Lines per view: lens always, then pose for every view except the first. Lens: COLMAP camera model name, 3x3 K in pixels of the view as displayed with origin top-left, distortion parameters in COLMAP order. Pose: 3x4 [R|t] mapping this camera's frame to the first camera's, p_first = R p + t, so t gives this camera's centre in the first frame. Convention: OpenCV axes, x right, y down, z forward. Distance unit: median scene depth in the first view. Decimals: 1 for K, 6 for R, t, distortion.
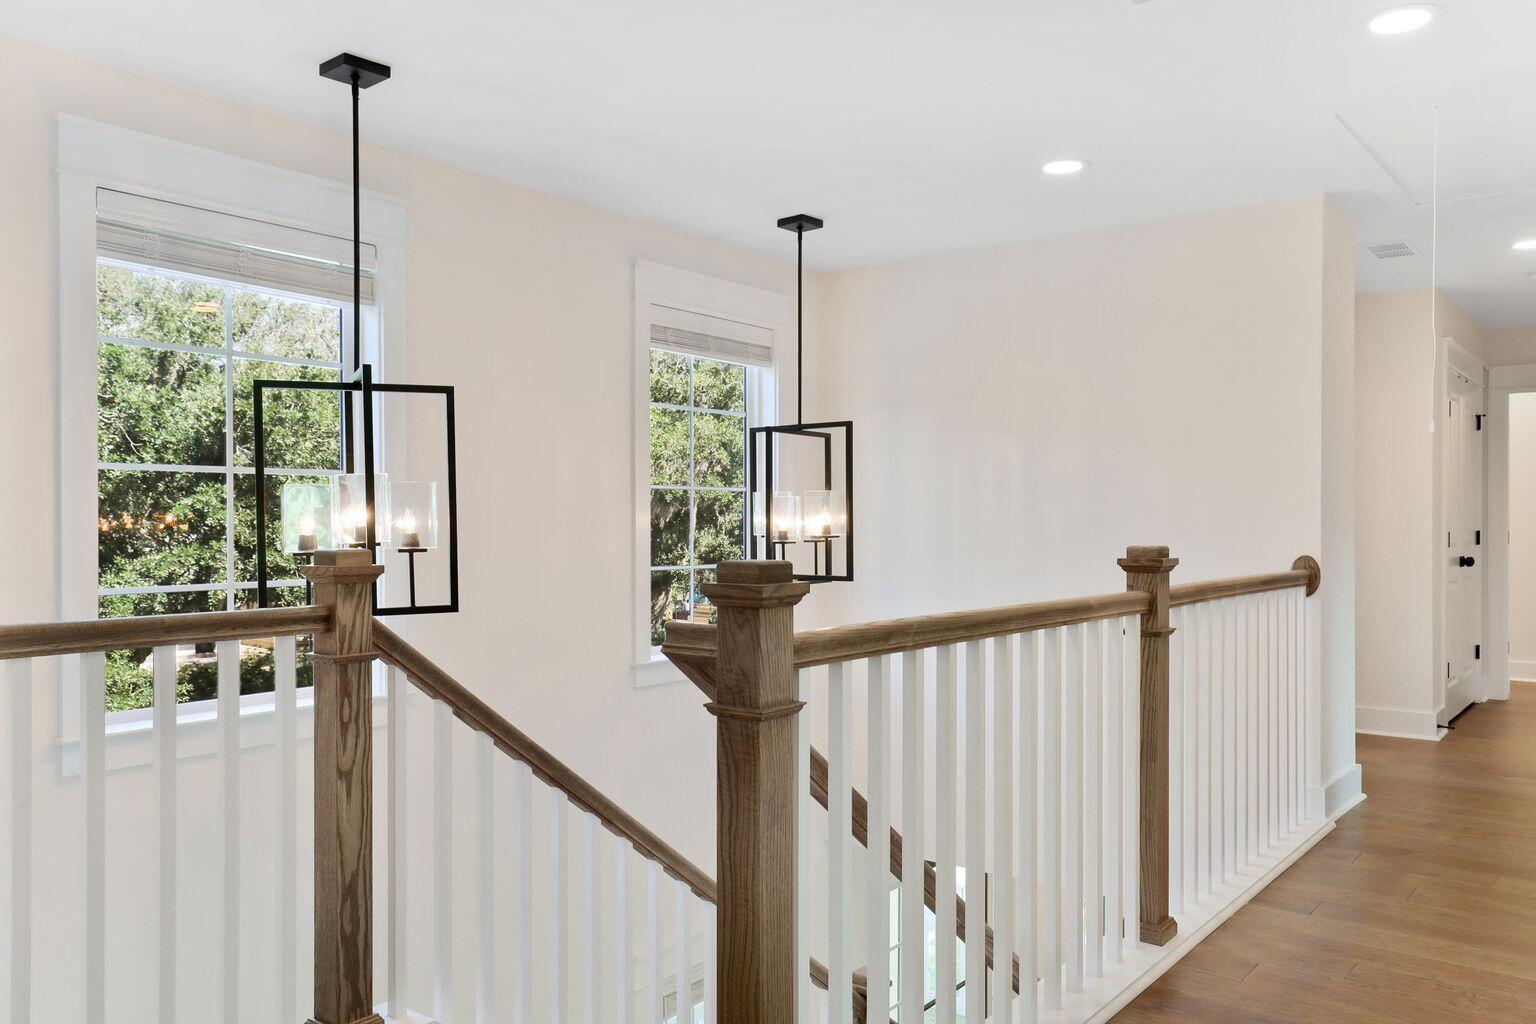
lens RADIAL K [[1221.2, 0, 766.3], [0, 1221.2, 521.1], [0, 0, 1]] dist [0.037059, 0.000082]
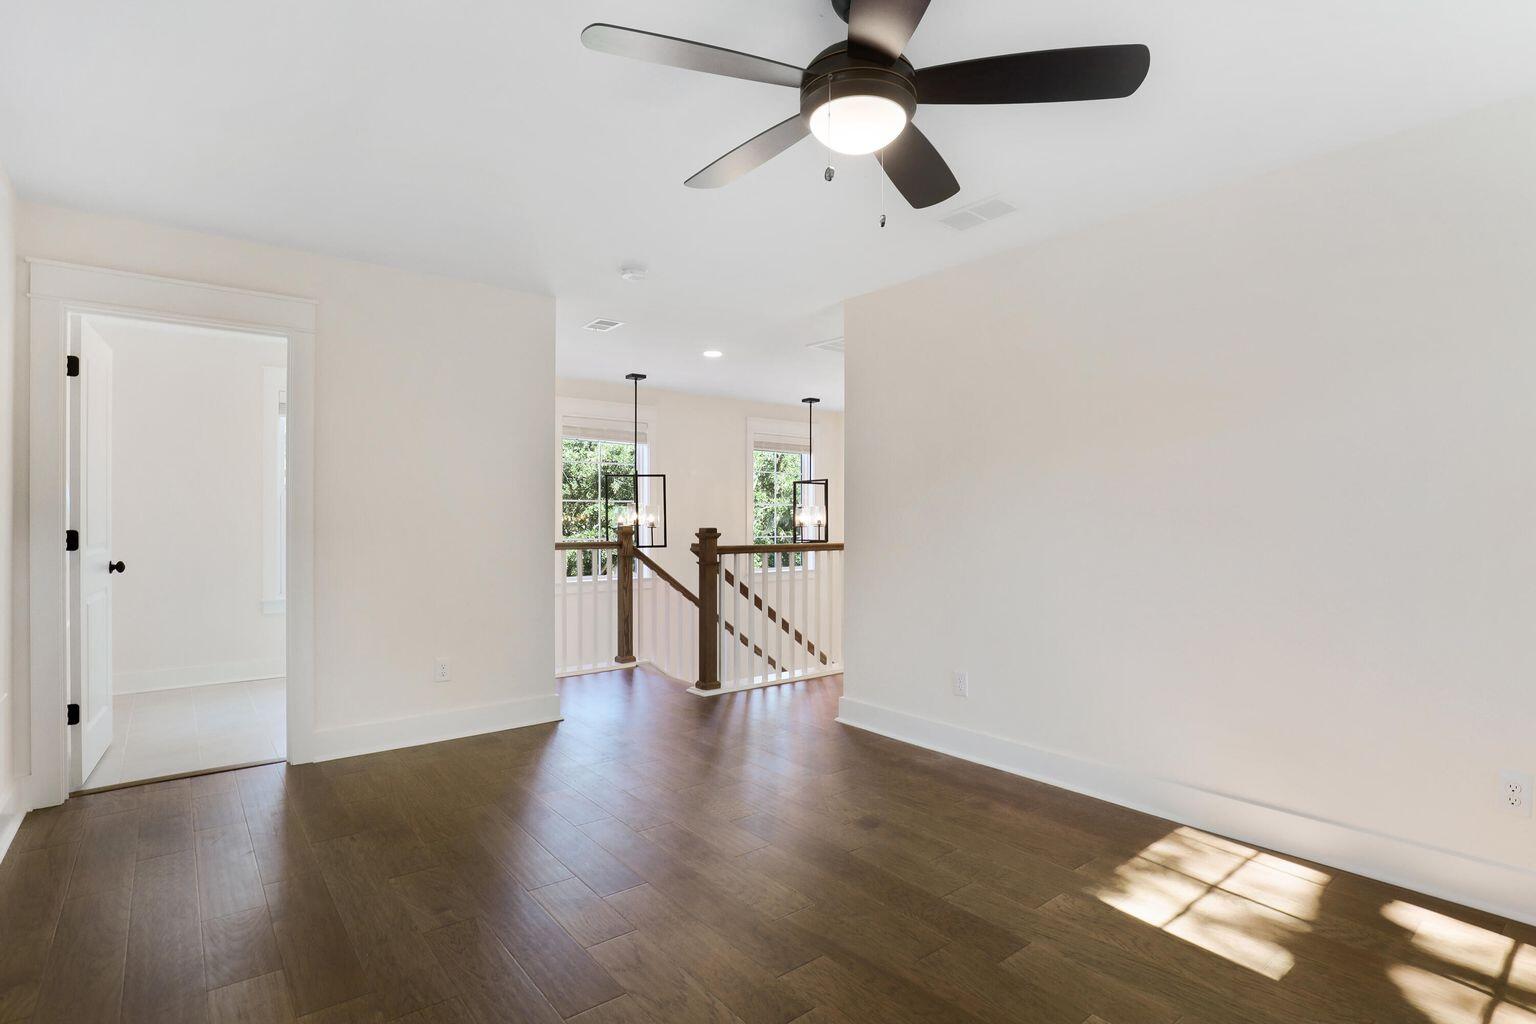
lens RADIAL K [[785.4, 0, 768.0], [0, 785.4, 512.0], [0, 0, 1]] dist [-0.000141, -0.000014]
pose [[0.975534, 0.001843, -0.219843, 0.466621], [-0.003475, 0.999969, -0.007035, -0.001756], [0.219823, 0.007627, 0.975510, -0.944435]]
